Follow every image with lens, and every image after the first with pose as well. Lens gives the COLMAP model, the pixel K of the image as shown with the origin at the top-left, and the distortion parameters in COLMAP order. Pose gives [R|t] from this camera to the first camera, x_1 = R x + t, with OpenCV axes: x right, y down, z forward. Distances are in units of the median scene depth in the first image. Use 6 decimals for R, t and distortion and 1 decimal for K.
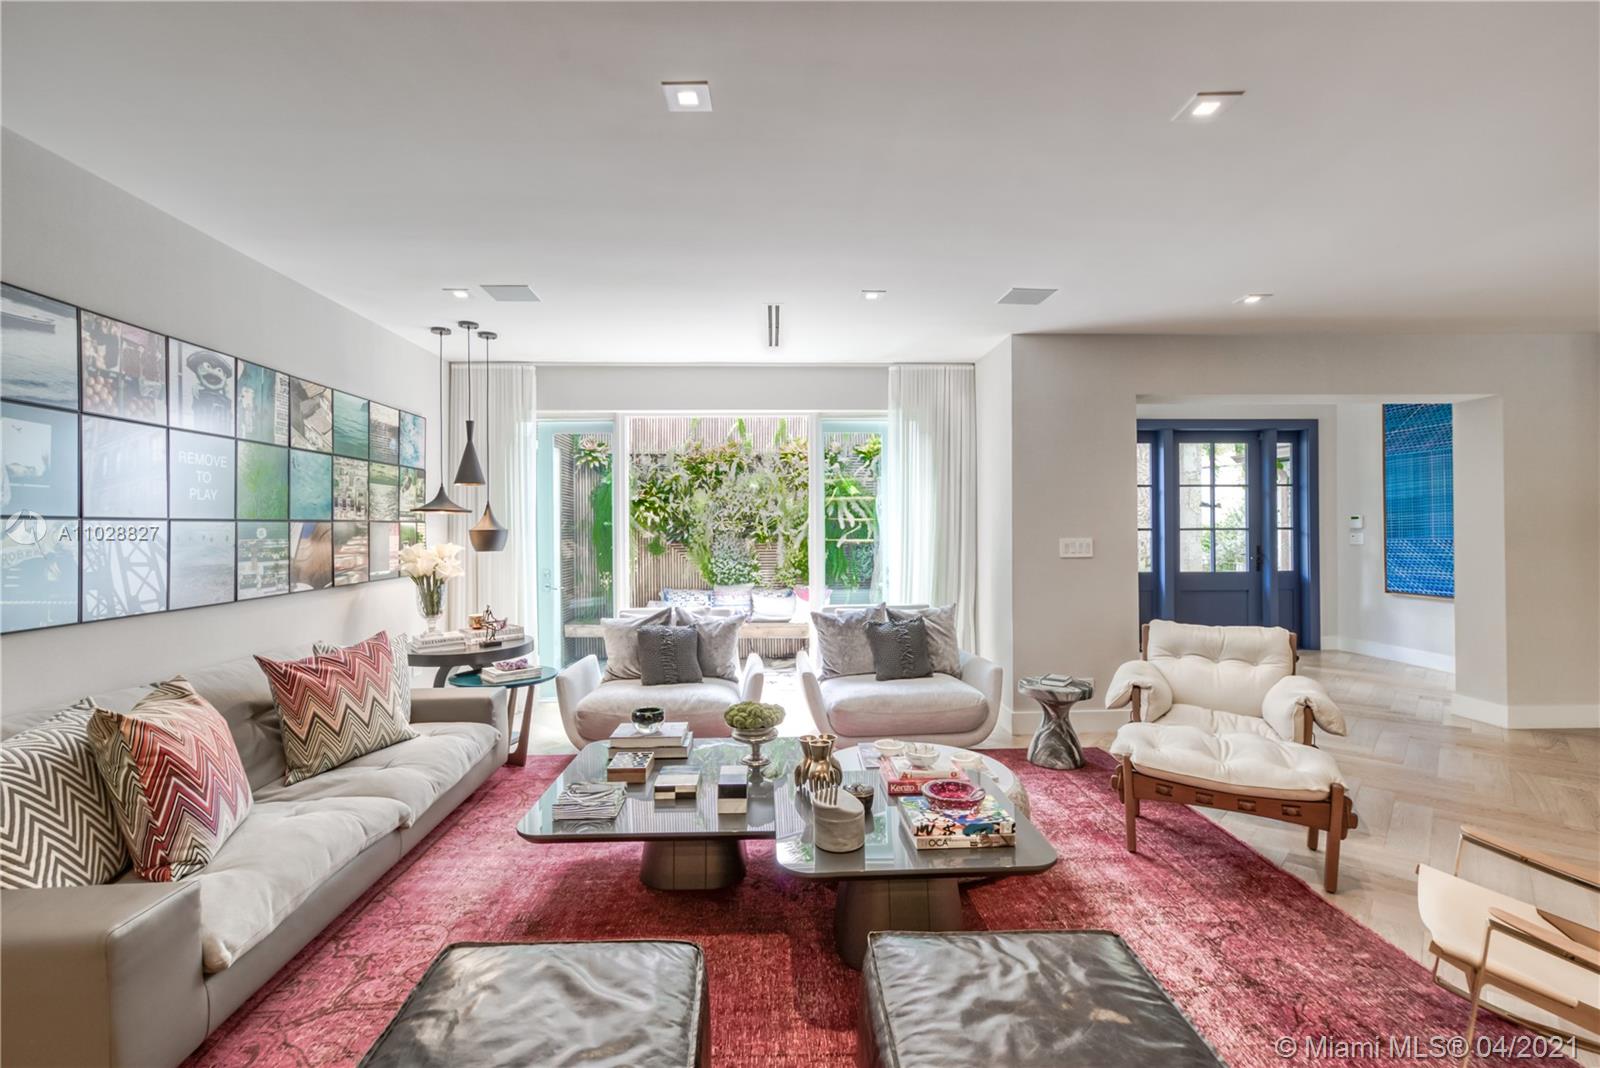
lens RADIAL K [[723.2, 0, 799.2], [0, 723.2, 531.5], [0, 0, 1]] dist [0.003187, 0.004217]
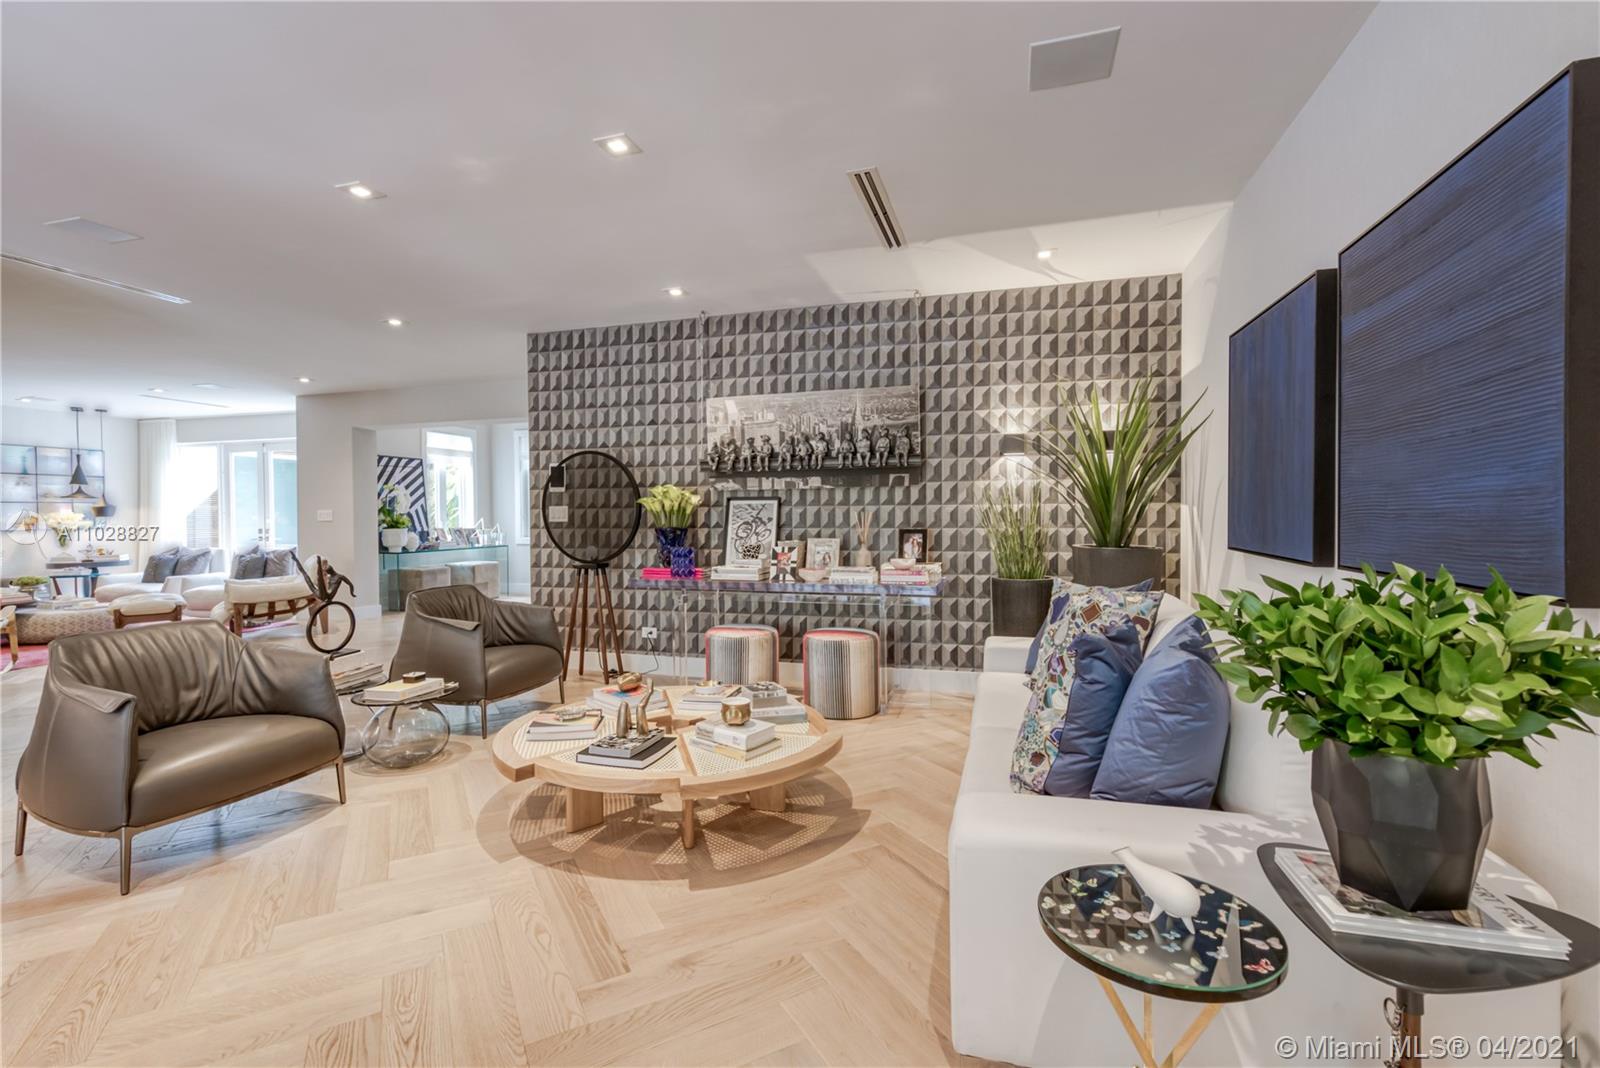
lens RADIAL K [[723.2, 0, 789.6], [0, 723.2, 526.7], [0, 0, 1]] dist [0.003187, 0.004217]
pose [[0.938577, 0.005124, -0.345031, 1.232091], [0.002363, 0.999771, 0.021275, 0.008748], [0.345060, -0.020784, 0.938350, -0.150637]]
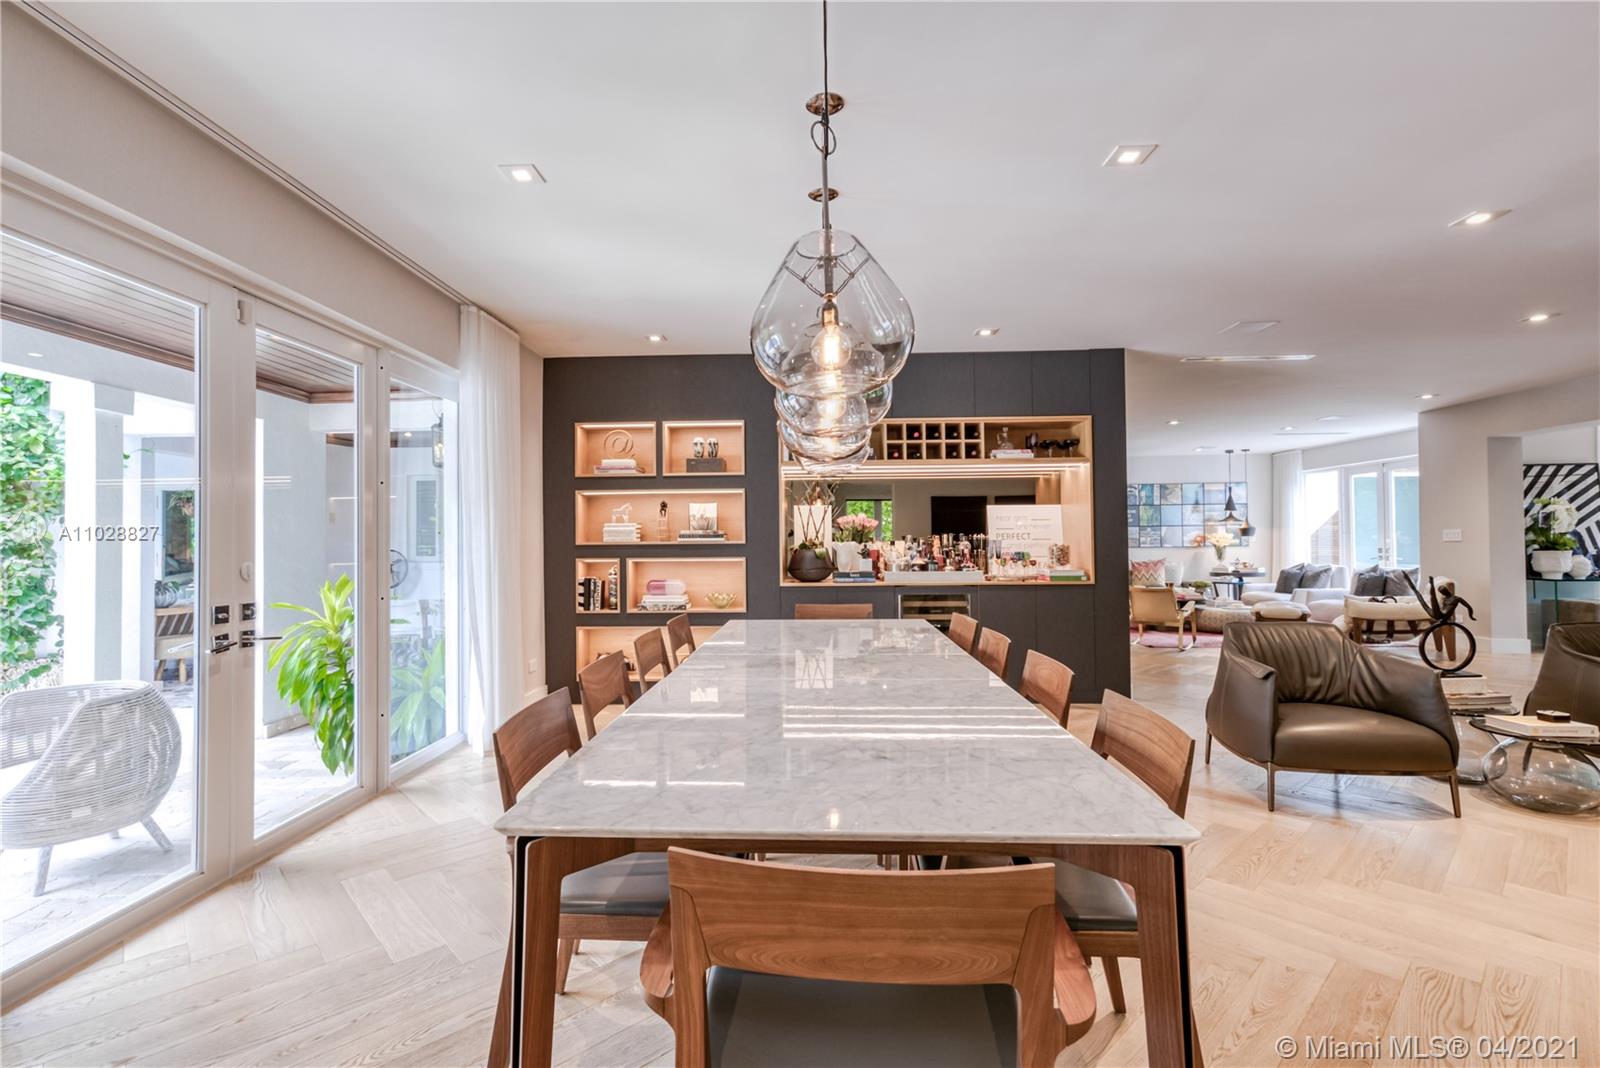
lens RADIAL K [[723.2, 0, 777.3], [0, 723.2, 526.6], [0, 0, 1]] dist [0.003187, 0.004217]
pose [[-0.108426, -0.011473, -0.994038, 1.314448], [0.009971, 0.999871, -0.012628, 0.005133], [0.994055, -0.011281, -0.108297, -0.198538]]
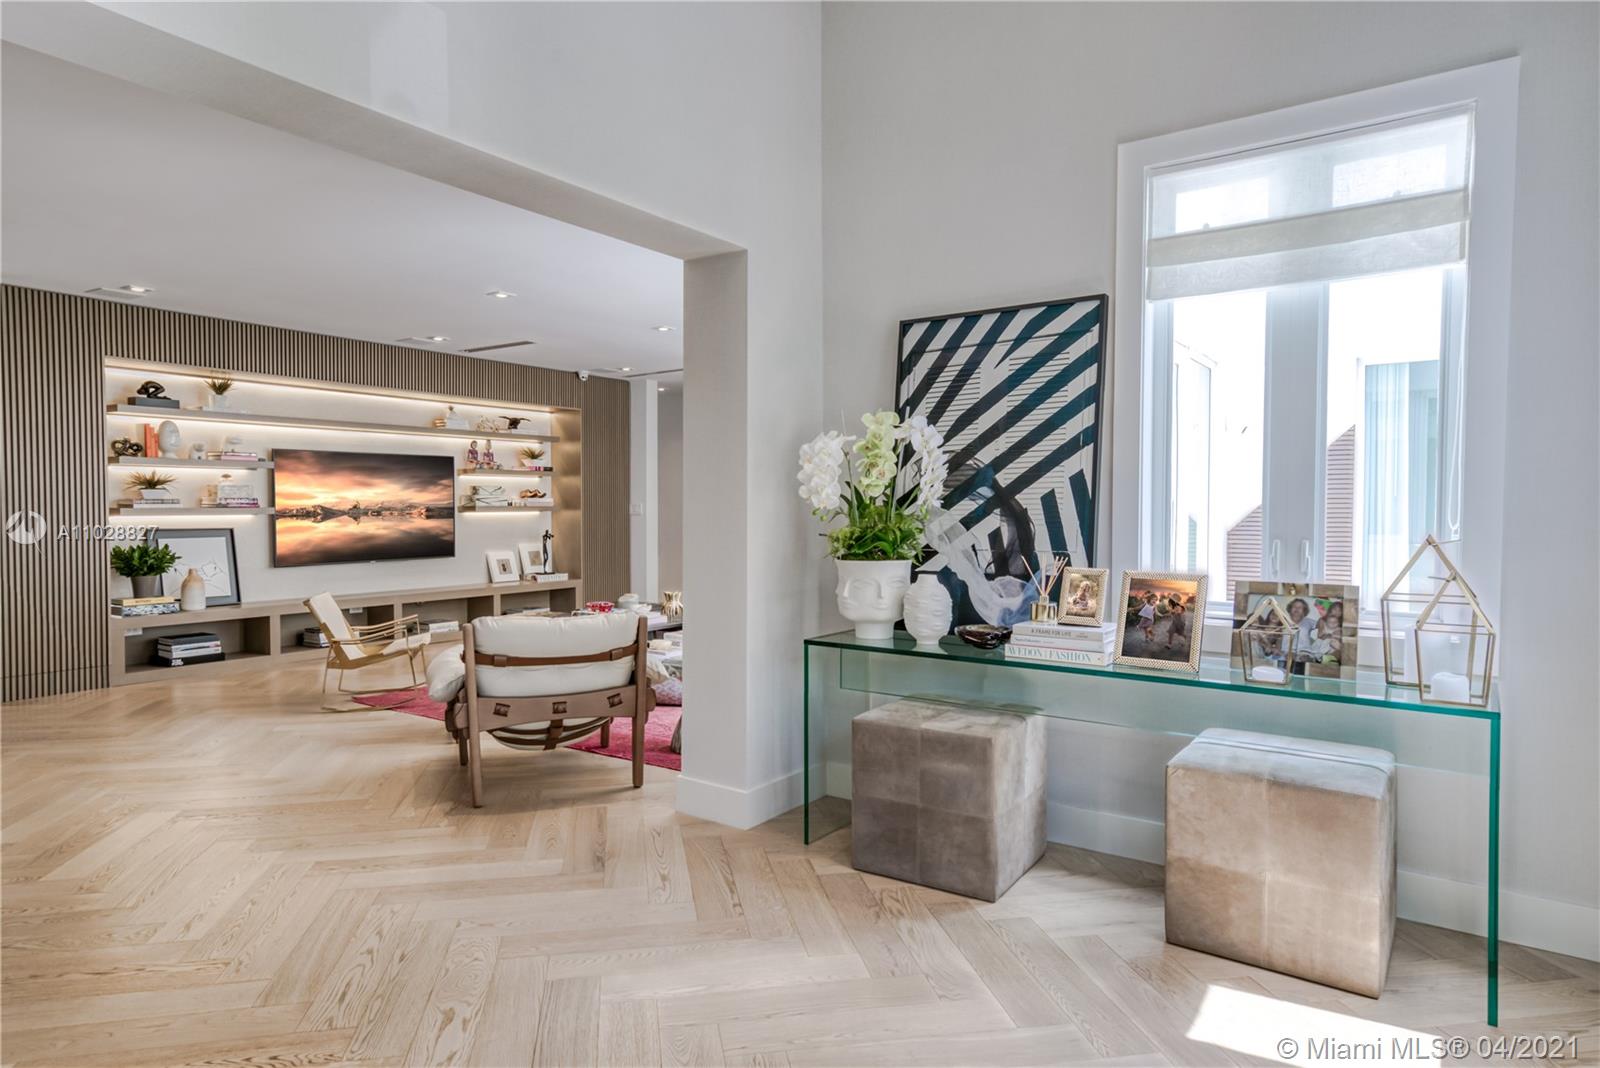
lens RADIAL K [[924.7, 0, 801.4], [0, 924.7, 526.3], [0, 0, 1]] dist [0.001700, 0.000433]
pose [[-0.615890, 0.025641, -0.787415, 0.615362], [0.000424, 0.999481, 0.032216, 0.005168], [0.787832, 0.019508, -0.615581, 0.935641]]
